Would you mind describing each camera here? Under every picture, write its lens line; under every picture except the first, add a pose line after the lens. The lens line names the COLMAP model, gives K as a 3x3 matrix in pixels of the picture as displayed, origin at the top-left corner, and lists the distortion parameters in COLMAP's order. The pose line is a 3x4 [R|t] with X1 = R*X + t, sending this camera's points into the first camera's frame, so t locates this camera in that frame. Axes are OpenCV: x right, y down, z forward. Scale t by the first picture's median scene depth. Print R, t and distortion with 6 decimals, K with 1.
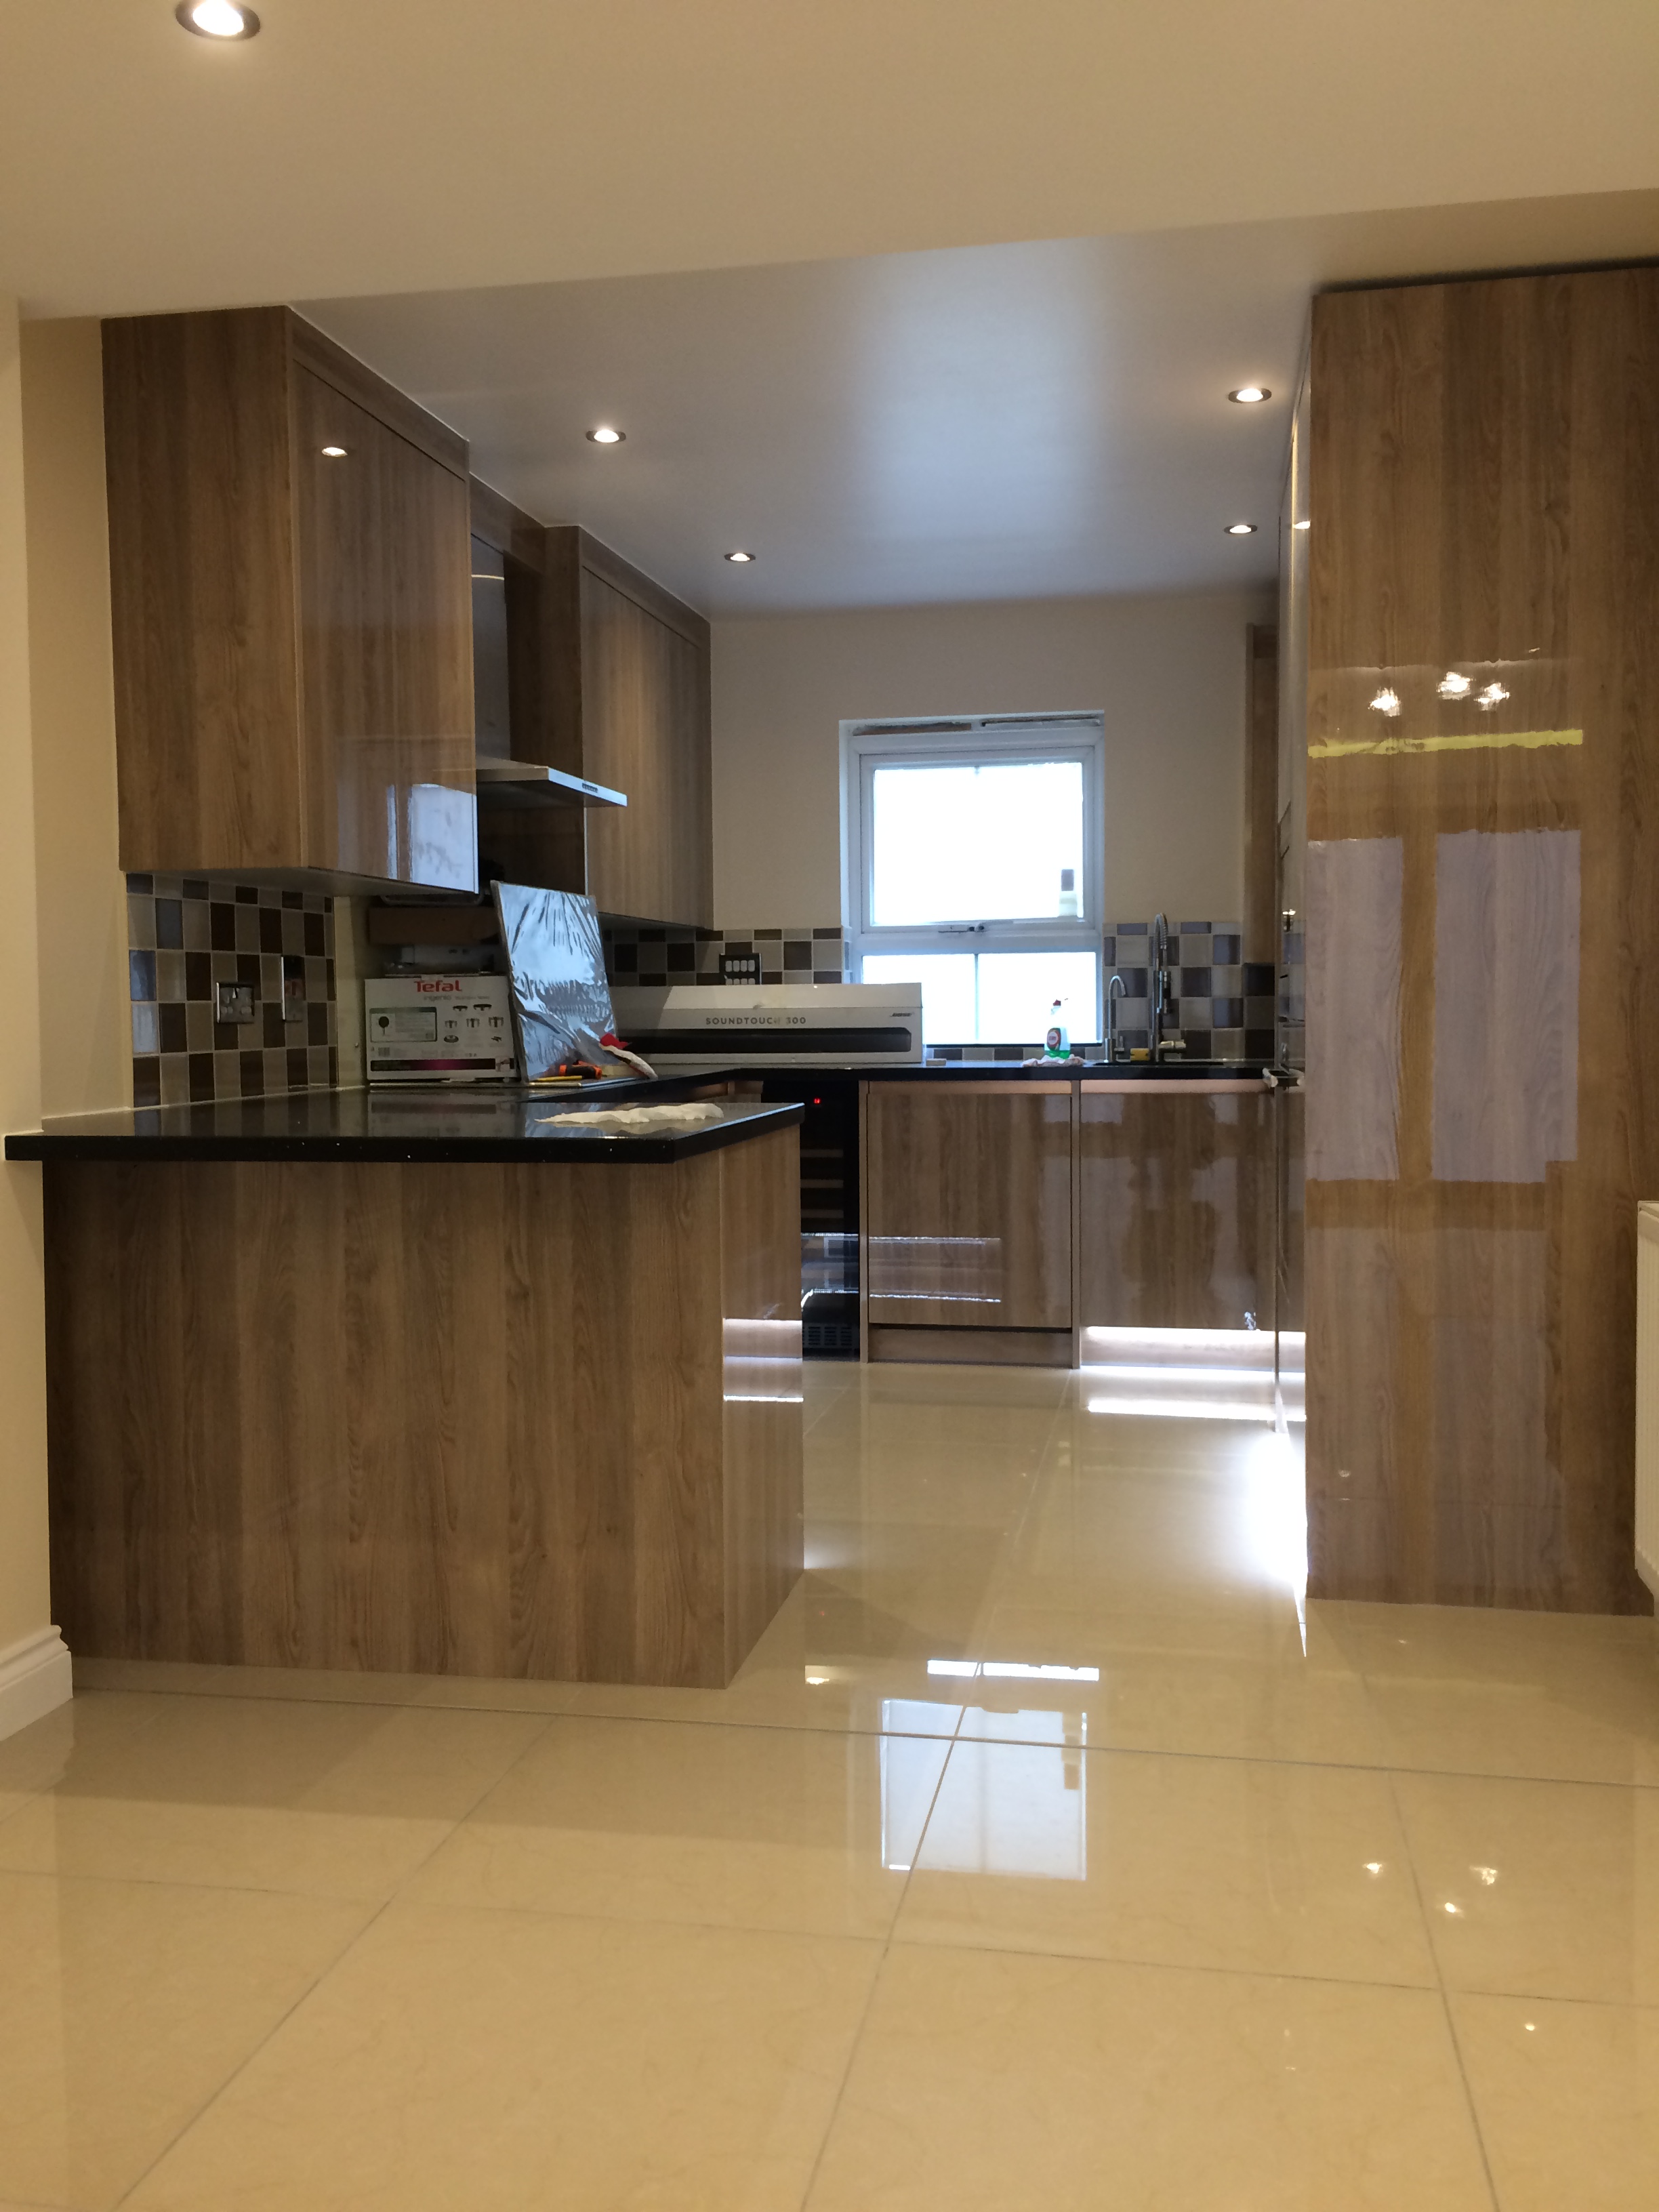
lens RADIAL K [[1900.1, 0, 840.8], [0, 1900.1, 1097.6], [0, 0, 1]] dist [0.077511, -0.082218]
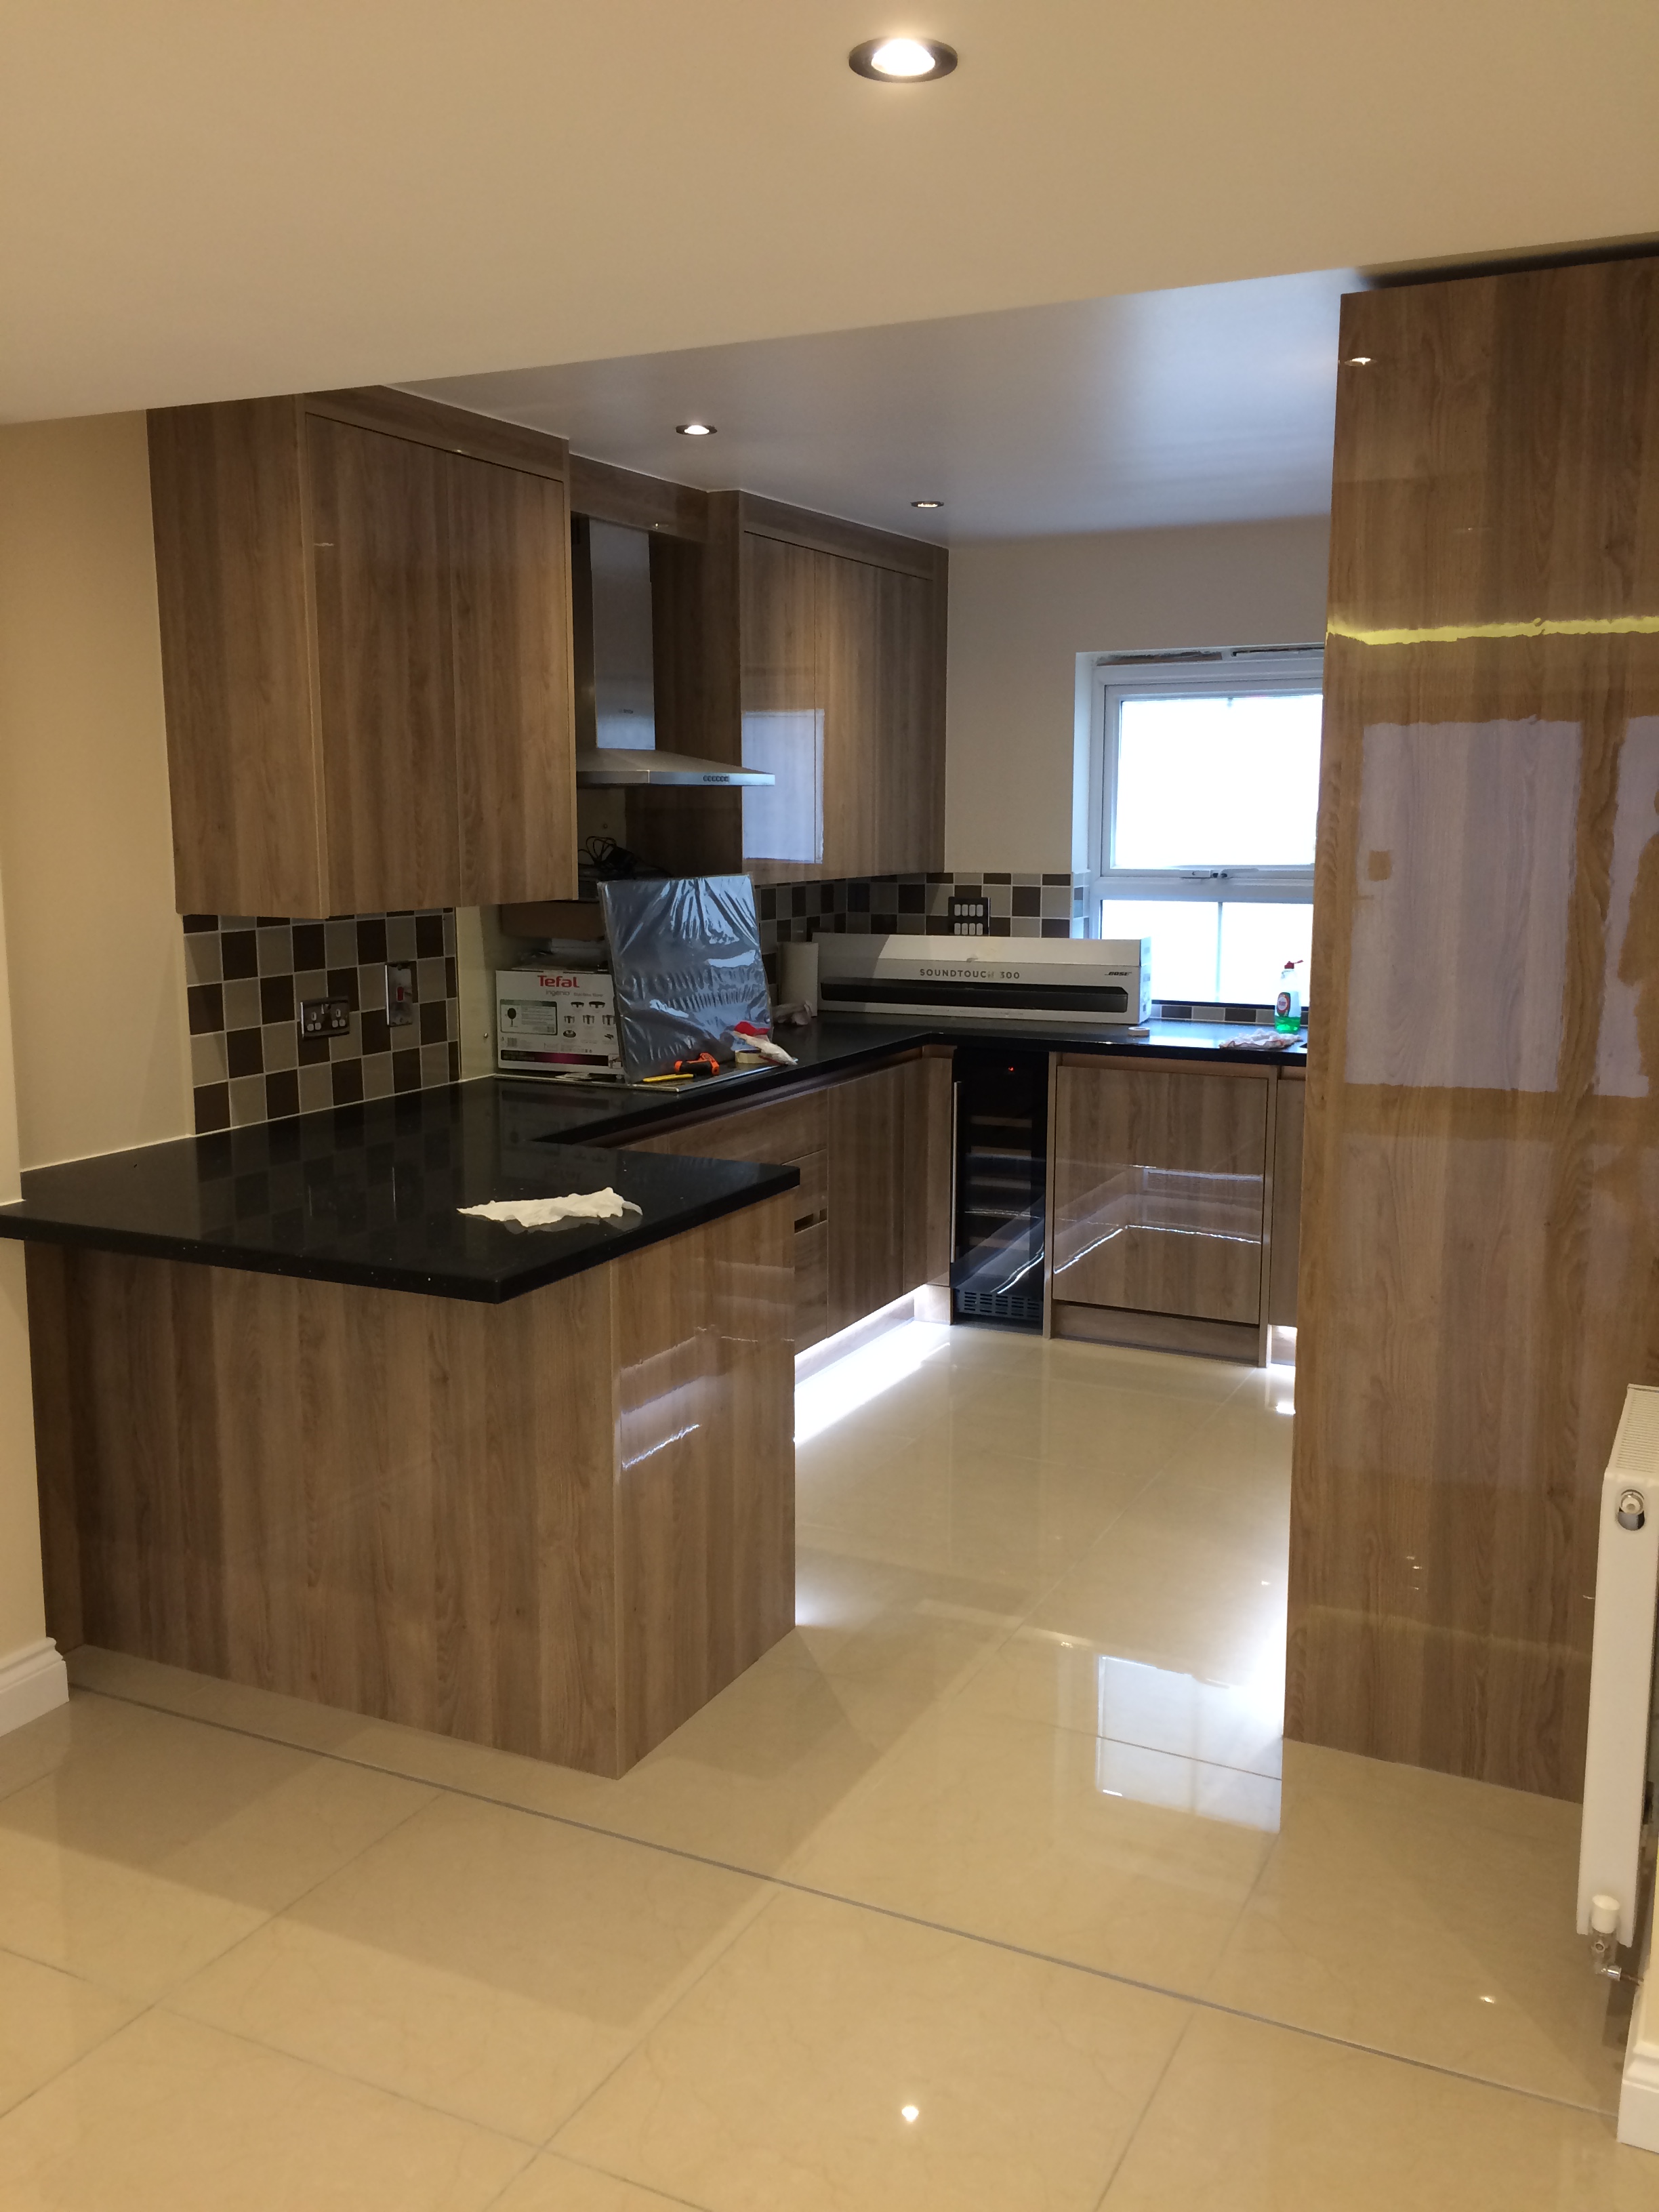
lens RADIAL K [[1900.1, 0, 843.5], [0, 1900.1, 1098.2], [0, 0, 1]] dist [0.077511, -0.082218]
pose [[0.962821, 0.052238, -0.265041, 0.269542], [-0.023189, 0.993486, 0.111570, -0.147055], [0.269142, -0.101276, 0.957761, 0.079333]]
